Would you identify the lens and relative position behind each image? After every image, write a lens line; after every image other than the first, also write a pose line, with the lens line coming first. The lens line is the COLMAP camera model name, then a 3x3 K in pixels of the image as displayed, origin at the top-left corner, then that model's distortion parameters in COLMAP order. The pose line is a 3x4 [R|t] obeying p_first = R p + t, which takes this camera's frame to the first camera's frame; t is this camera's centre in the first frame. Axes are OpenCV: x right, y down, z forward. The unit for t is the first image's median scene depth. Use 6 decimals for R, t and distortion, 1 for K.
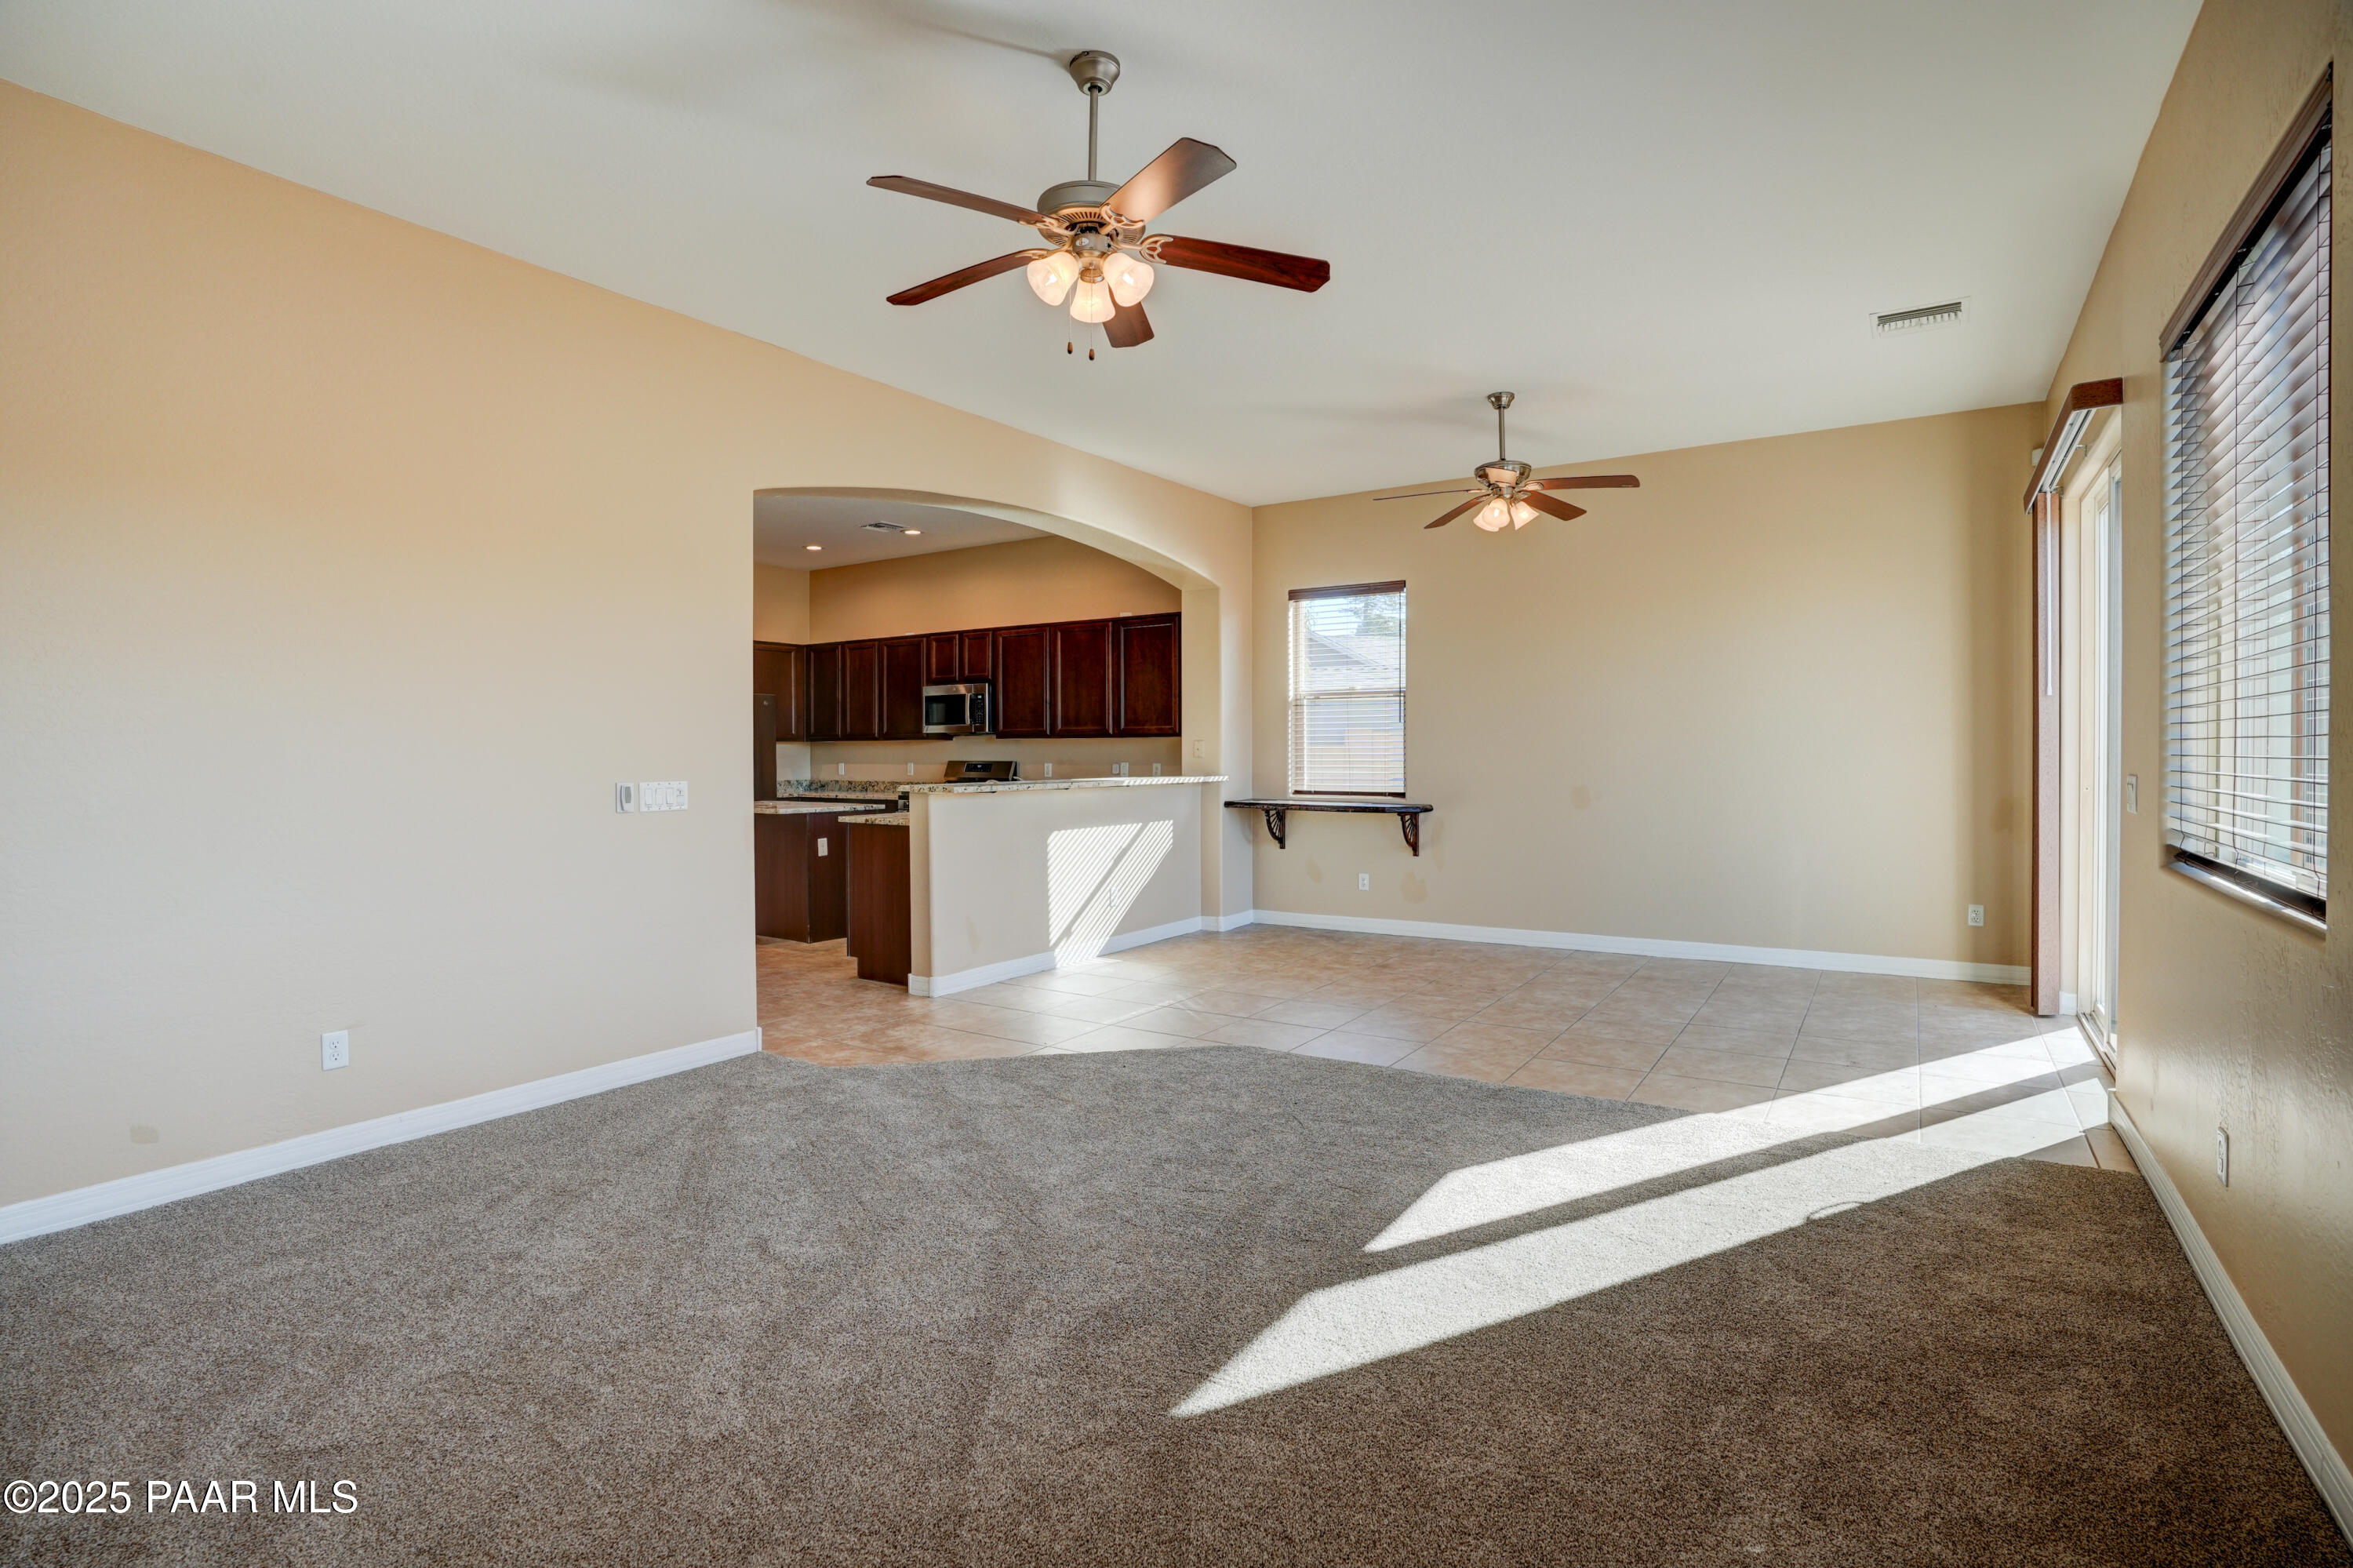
lens RADIAL K [[1114.6, 0, 1183.6], [0, 1114.6, 769.0], [0, 0, 1]] dist [-0.022399, -0.000089]
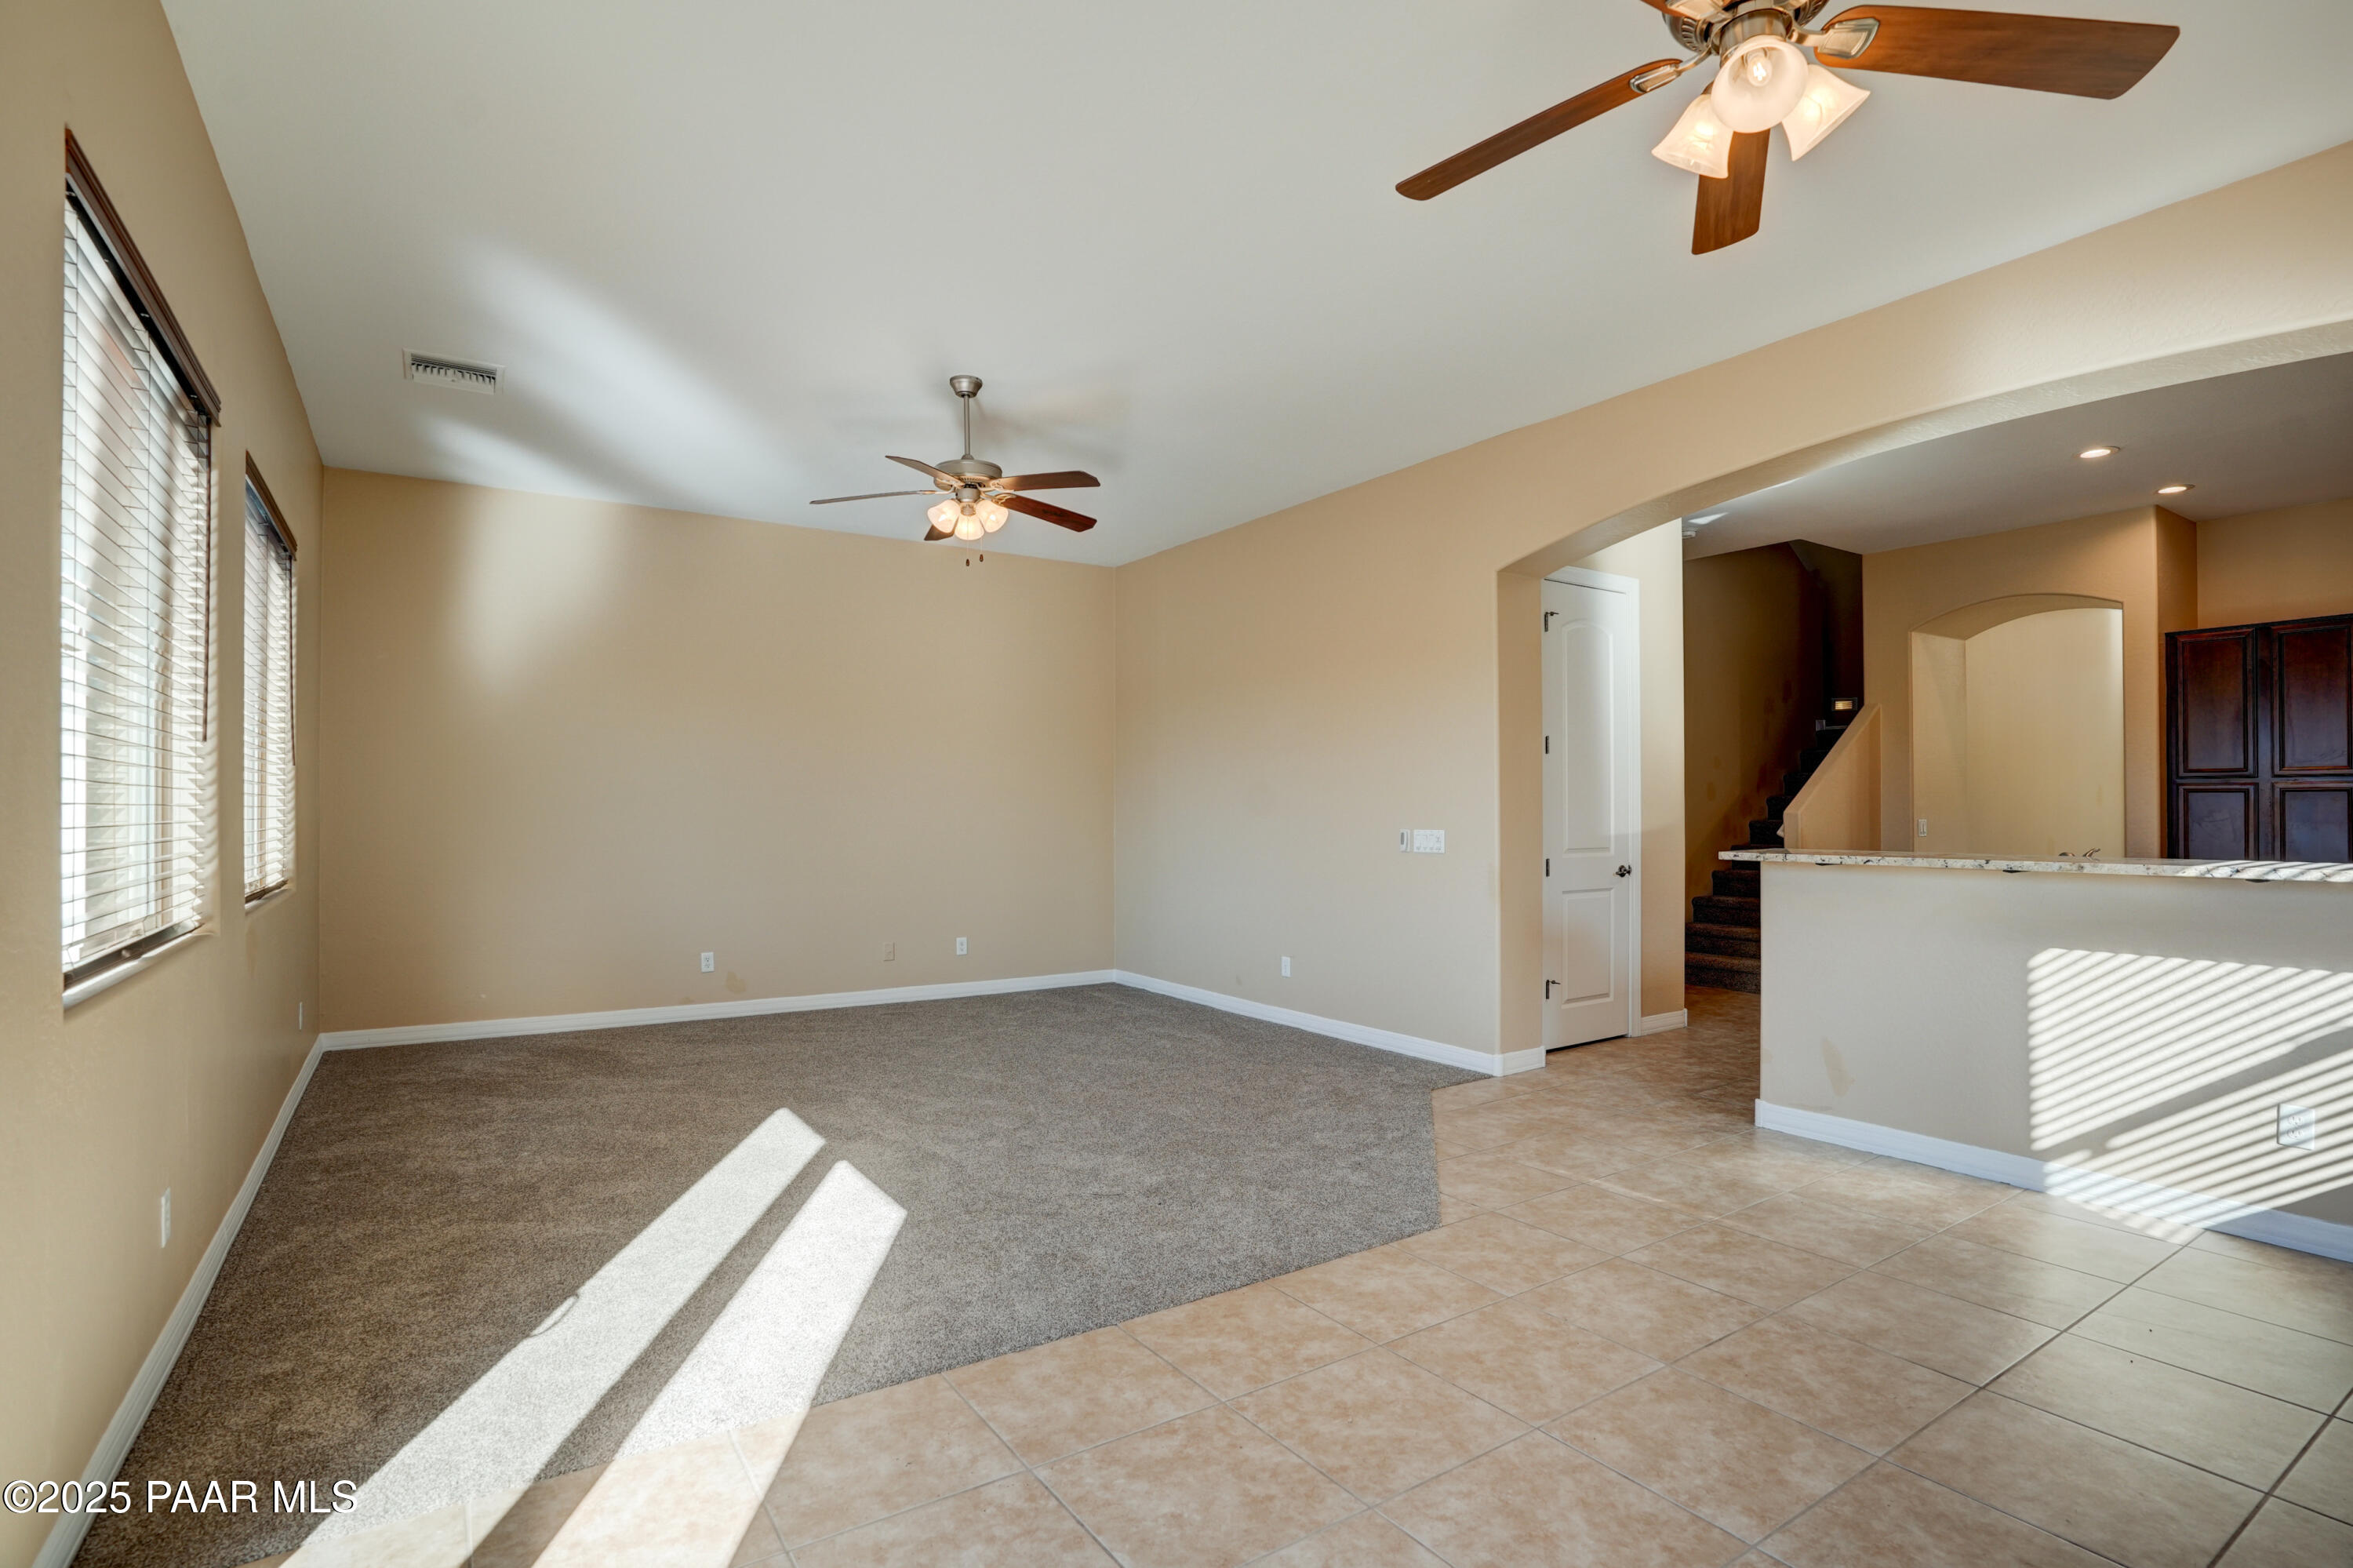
lens RADIAL K [[1114.6, 0, 1183.6], [0, 1114.6, 769.0], [0, 0, 1]] dist [-0.022399, -0.000089]
pose [[-0.381086, -0.035320, -0.923865, 0.568877], [-0.009436, 0.999367, -0.034314, -0.008491], [0.924492, -0.004359, -0.381178, 0.837268]]
